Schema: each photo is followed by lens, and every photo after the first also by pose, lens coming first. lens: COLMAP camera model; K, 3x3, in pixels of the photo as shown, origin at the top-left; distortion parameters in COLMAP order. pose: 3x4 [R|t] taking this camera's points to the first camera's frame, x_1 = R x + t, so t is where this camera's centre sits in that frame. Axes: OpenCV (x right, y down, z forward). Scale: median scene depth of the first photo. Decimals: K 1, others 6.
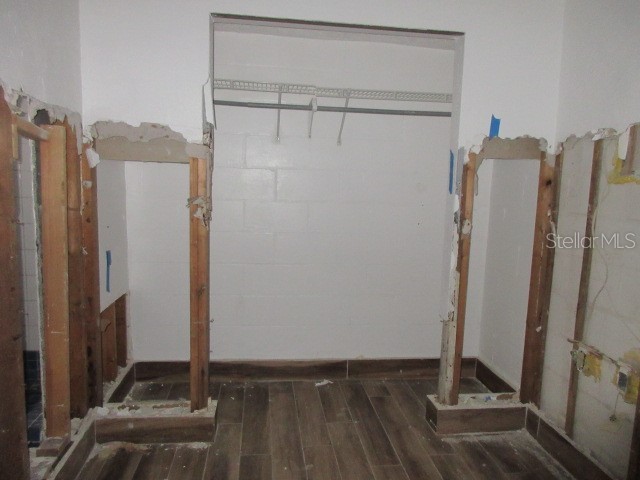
lens RADIAL K [[469.9, 0, 325.6], [0, 469.9, 241.8], [0, 0, 1]] dist [0.003349, -0.000501]
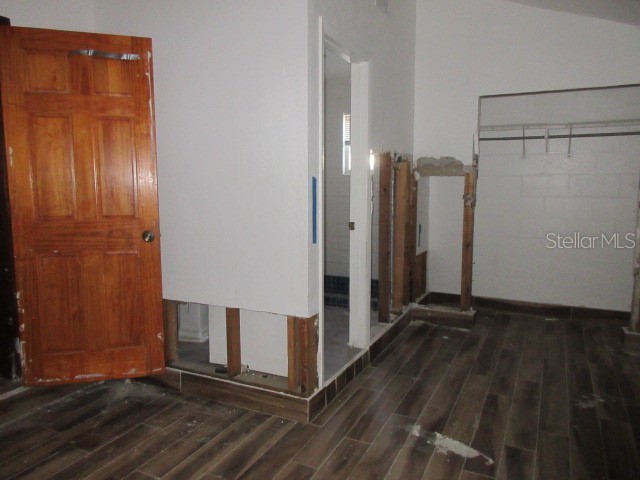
lens RADIAL K [[469.9, 0, 325.6], [0, 469.9, 241.8], [0, 0, 1]] dist [0.003349, -0.000501]
pose [[0.831785, 0.033225, -0.554102, 0.288976], [-0.039114, 0.999234, 0.001200, 0.110915], [0.553717, 0.020675, 0.832448, -0.841393]]
